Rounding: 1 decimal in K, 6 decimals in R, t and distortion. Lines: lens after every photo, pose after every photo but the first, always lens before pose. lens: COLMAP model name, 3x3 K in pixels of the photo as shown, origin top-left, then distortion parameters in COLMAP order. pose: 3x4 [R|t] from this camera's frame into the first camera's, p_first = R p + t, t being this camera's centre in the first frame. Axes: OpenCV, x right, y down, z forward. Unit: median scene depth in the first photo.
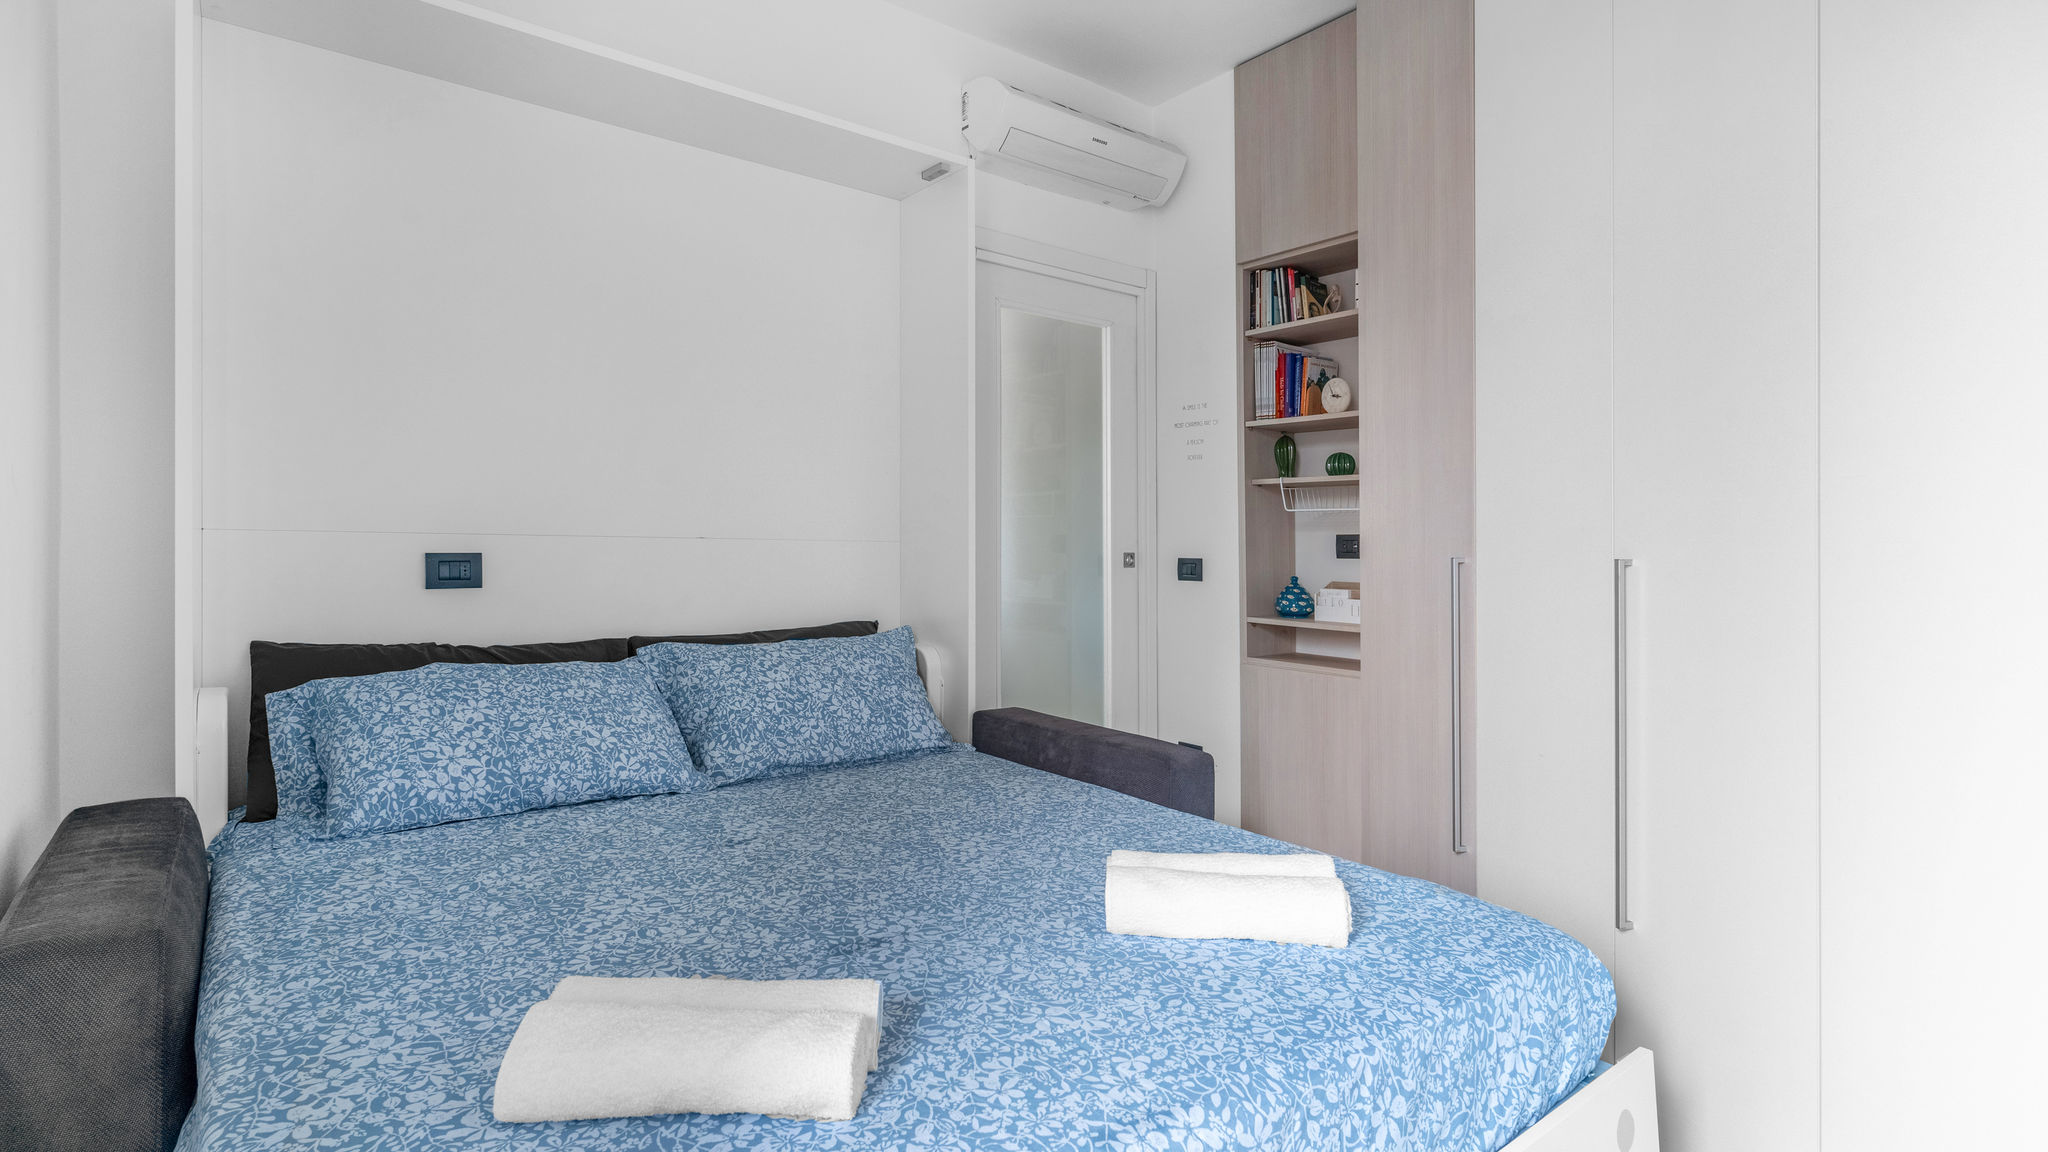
lens RADIAL K [[989.9, 0, 1033.7], [0, 989.9, 565.5], [0, 0, 1]] dist [0.008912, 0.000476]
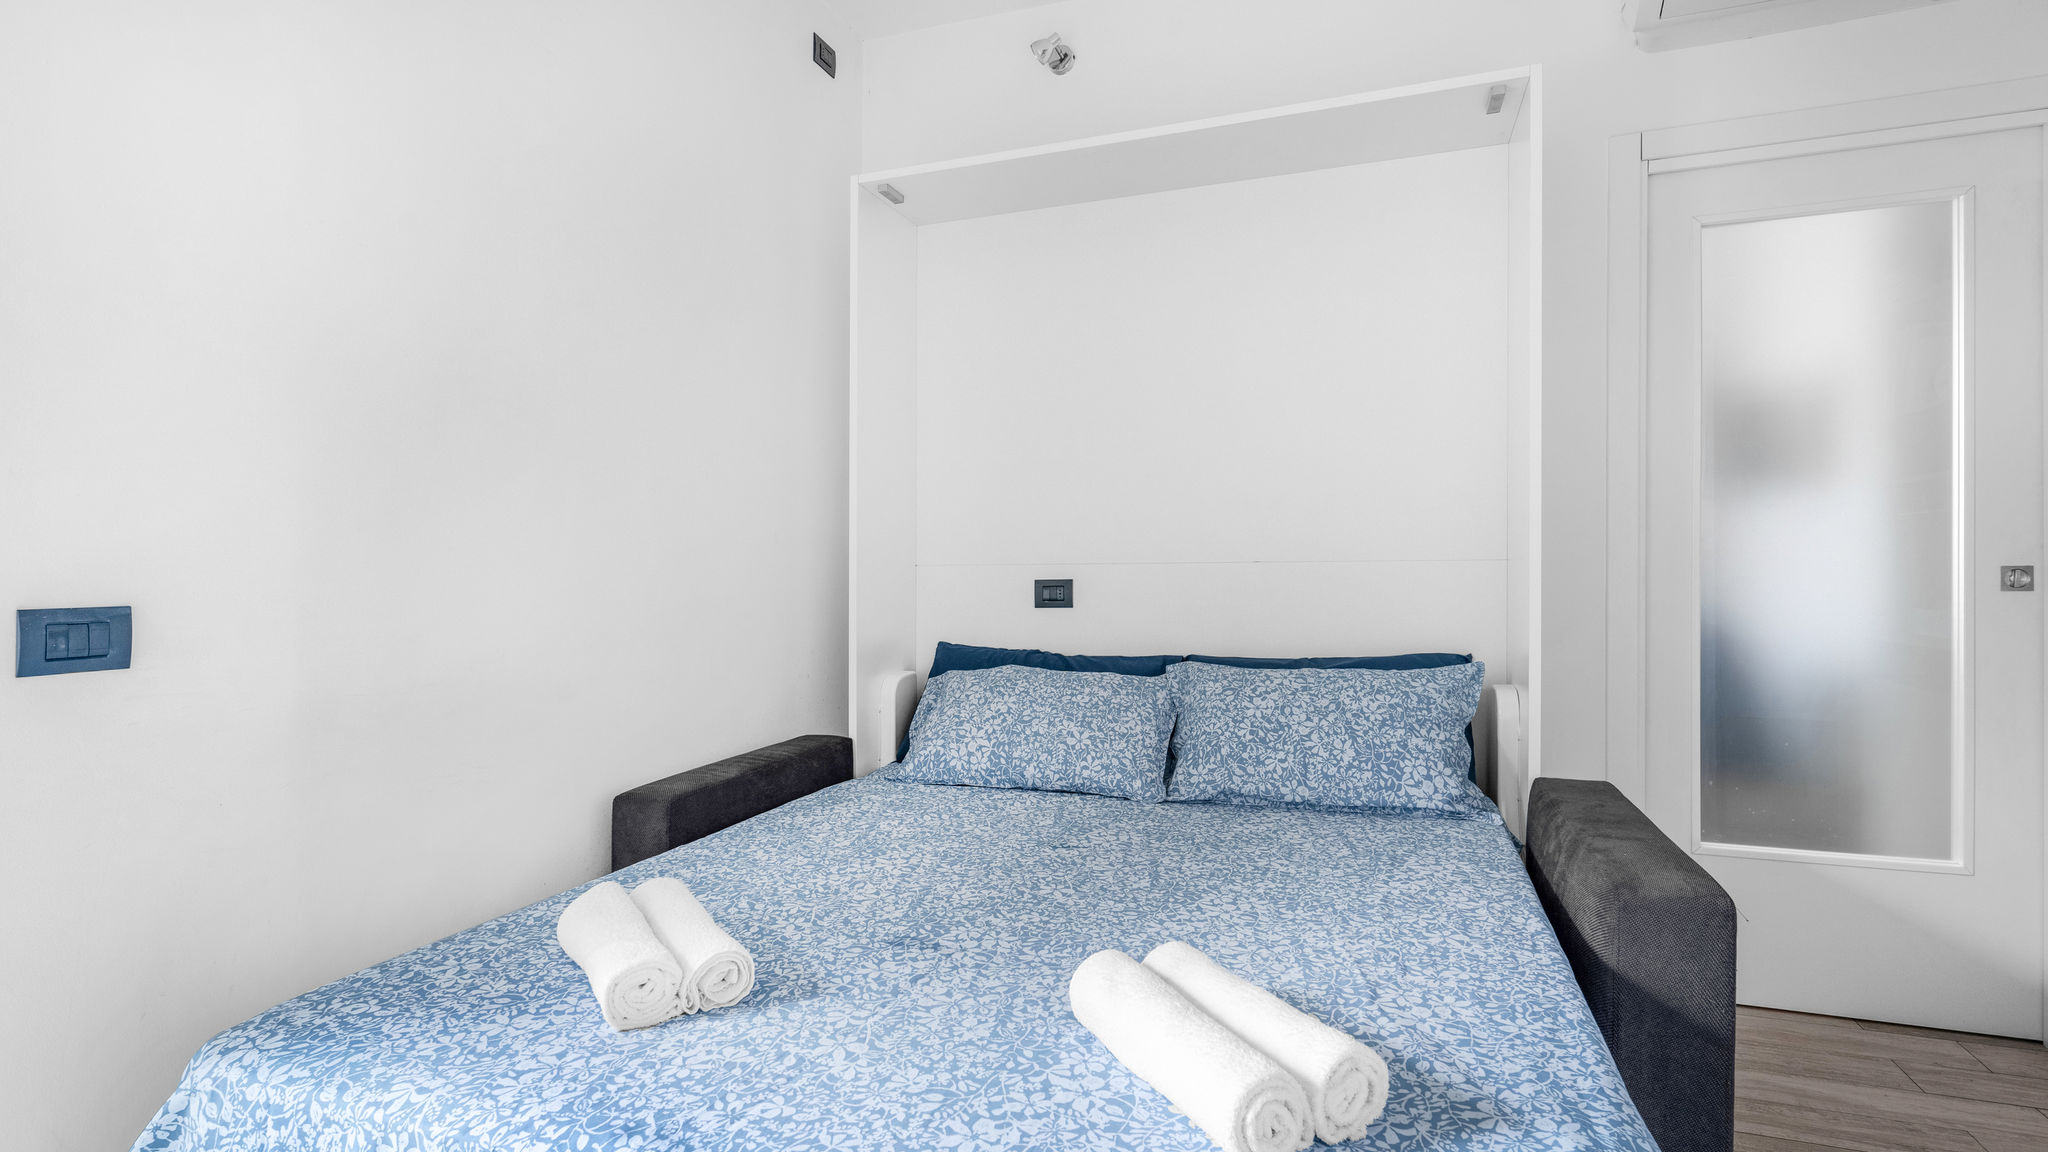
lens RADIAL K [[989.9, 0, 1035.2], [0, 989.9, 574.2], [0, 0, 1]] dist [0.008912, 0.000476]
pose [[0.523669, -0.015890, -0.851773, 0.531867], [0.006469, 0.999871, -0.014676, -0.002348], [0.851897, 0.002175, 0.523705, 0.351487]]
